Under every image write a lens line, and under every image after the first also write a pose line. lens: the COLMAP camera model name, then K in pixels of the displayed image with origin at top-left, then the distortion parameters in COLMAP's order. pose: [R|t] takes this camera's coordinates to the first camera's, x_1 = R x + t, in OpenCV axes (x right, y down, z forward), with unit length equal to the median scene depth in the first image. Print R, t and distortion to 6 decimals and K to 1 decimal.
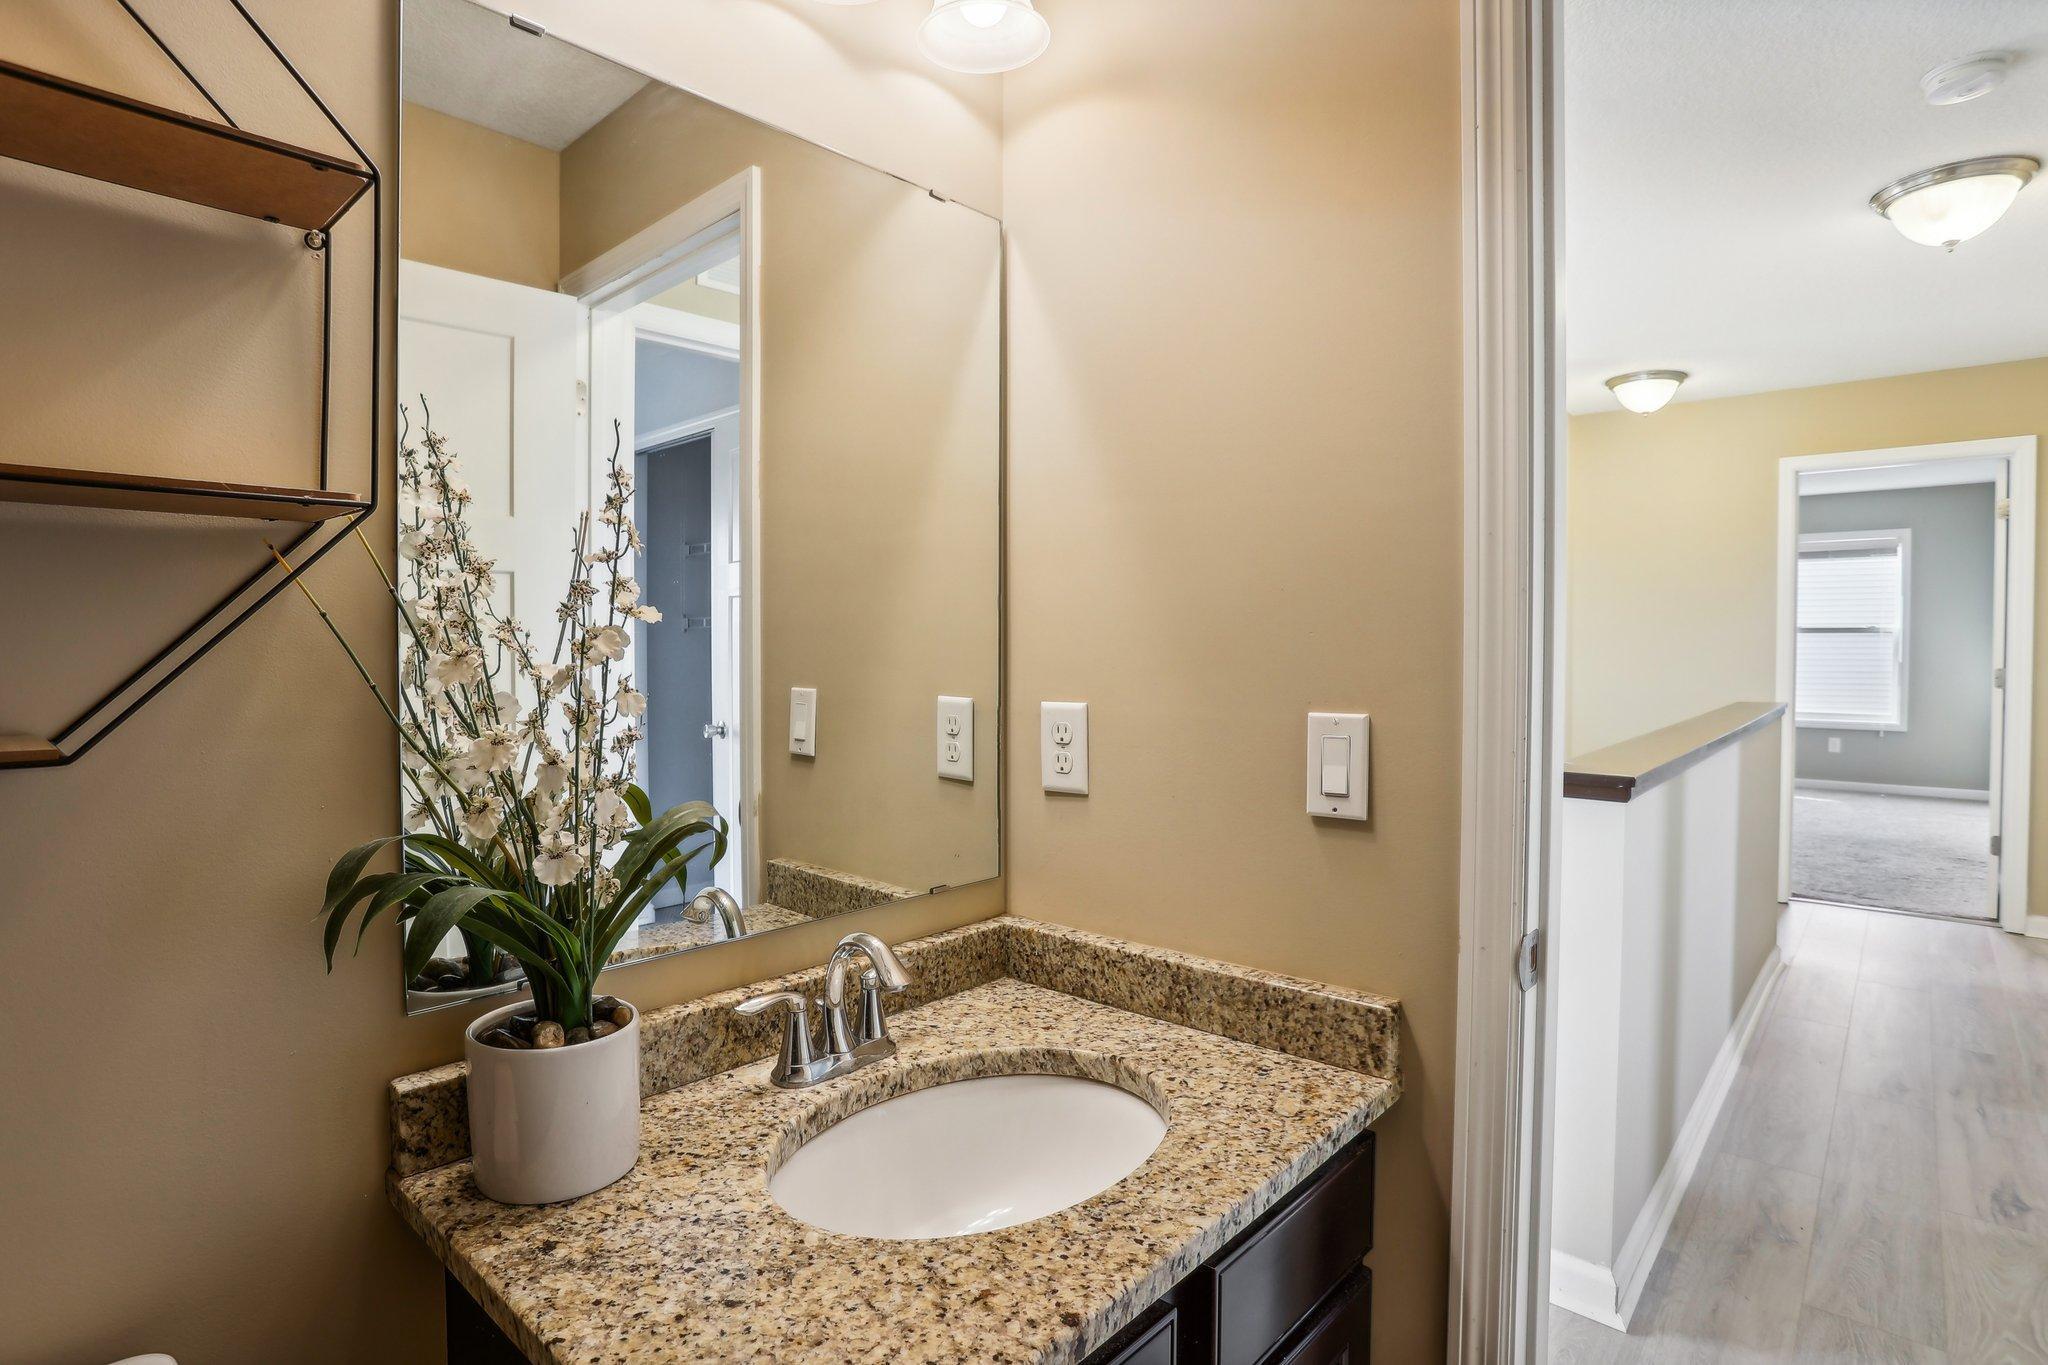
lens RADIAL K [[1020.9, 0, 1024.0], [0, 1020.9, 682.5], [0, 0, 1]] dist [-0.045887, 0.001162]
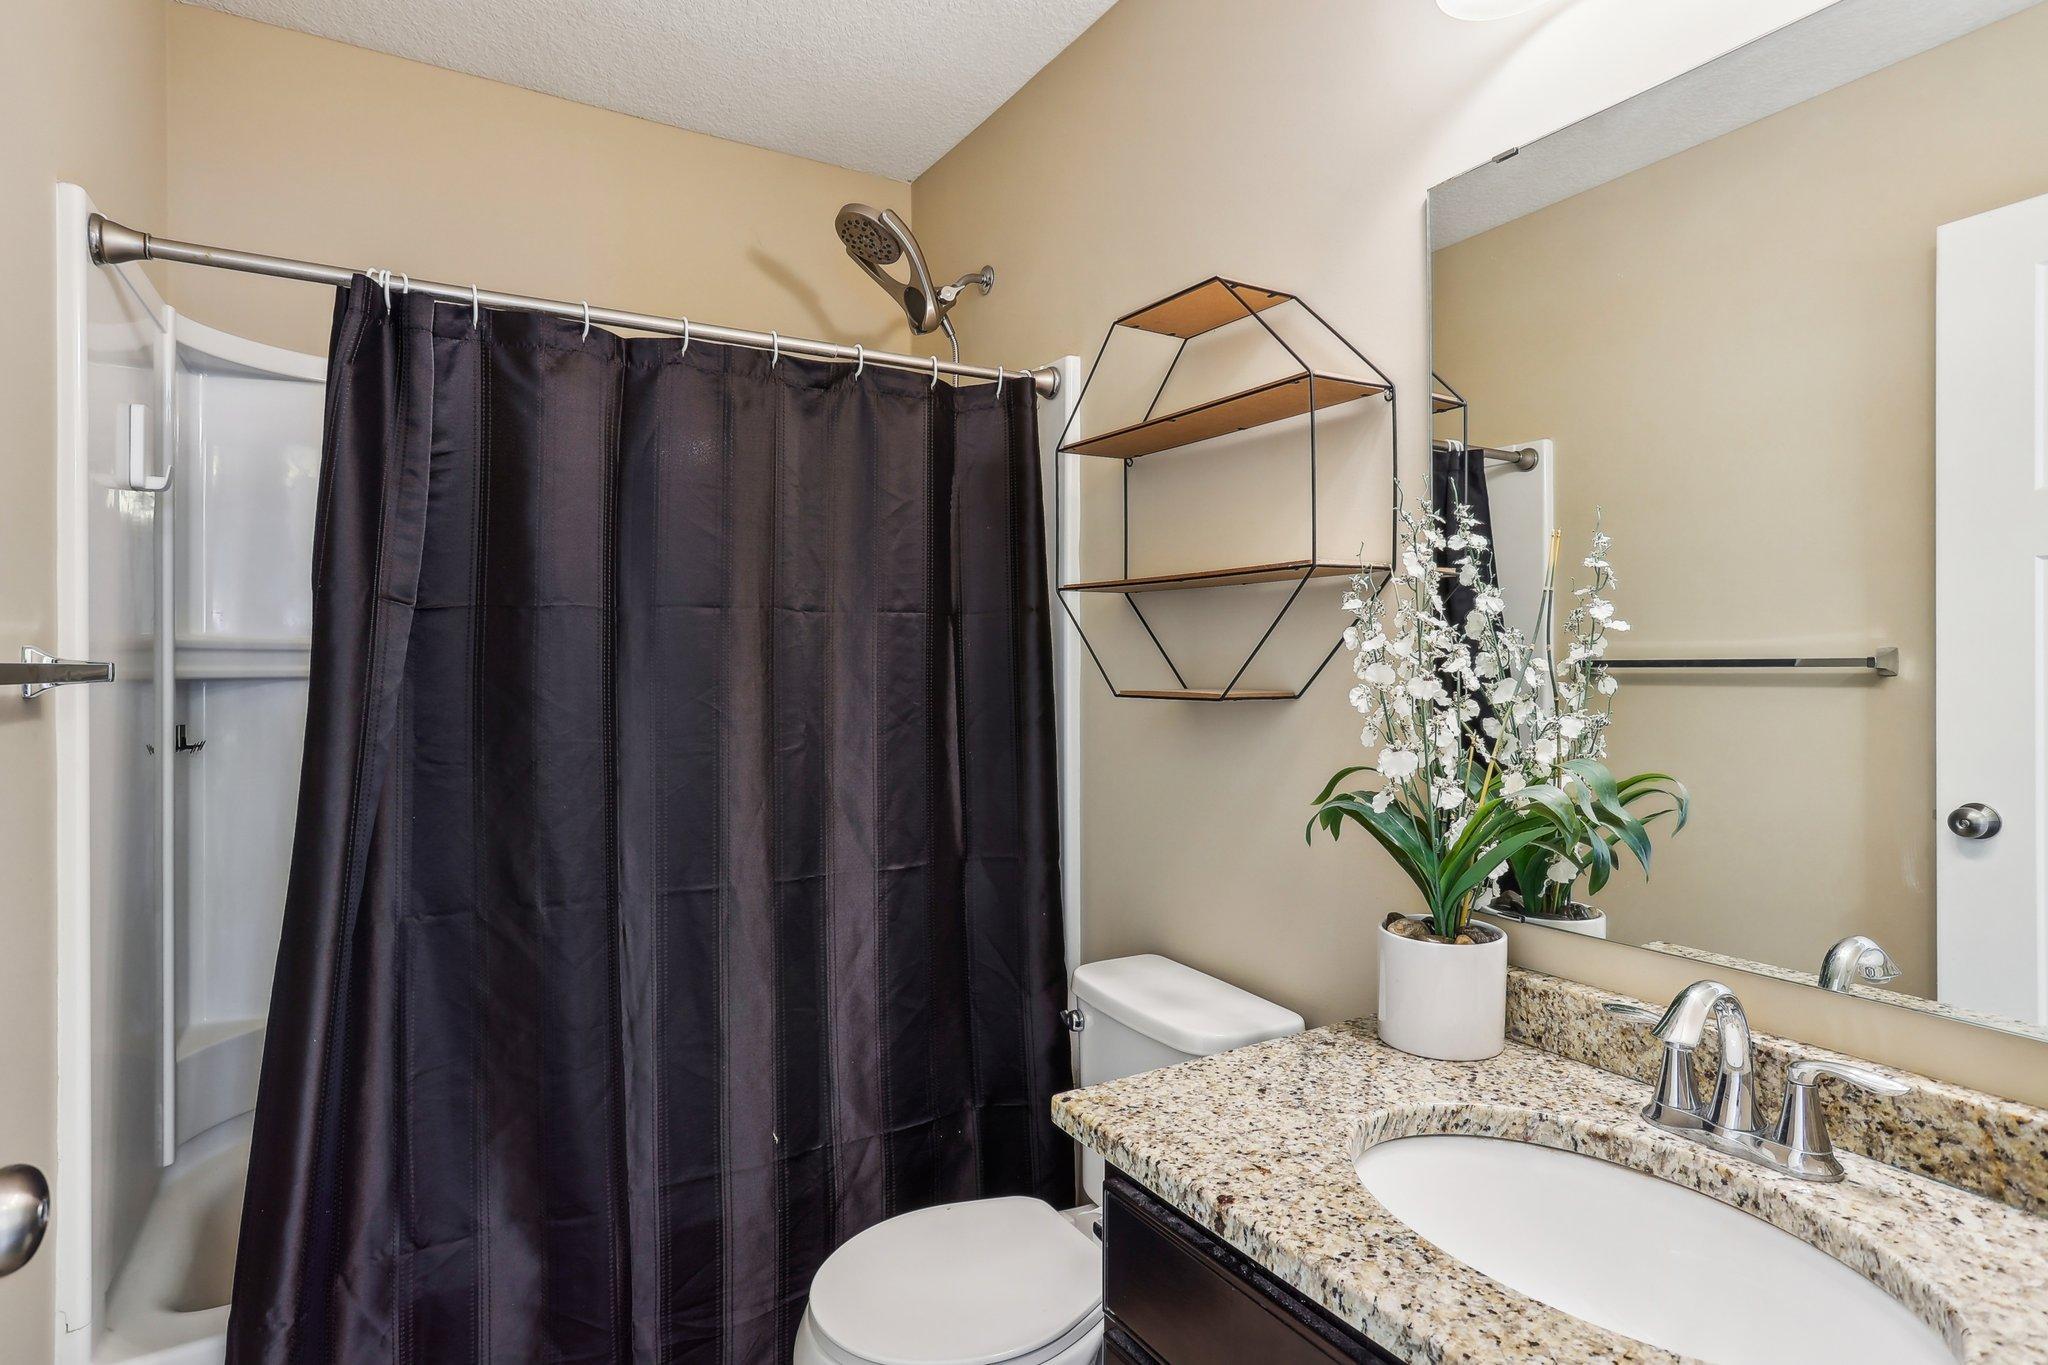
lens RADIAL K [[1081.5, 0, 1010.2], [0, 1081.5, 641.9], [0, 0, 1]] dist [-0.051469, 0.028464]
pose [[-0.288957, -0.009584, -0.957294, 1.113609], [-0.029623, 0.999561, -0.001065, -0.025469], [0.956884, 0.028050, -0.289114, 0.899215]]
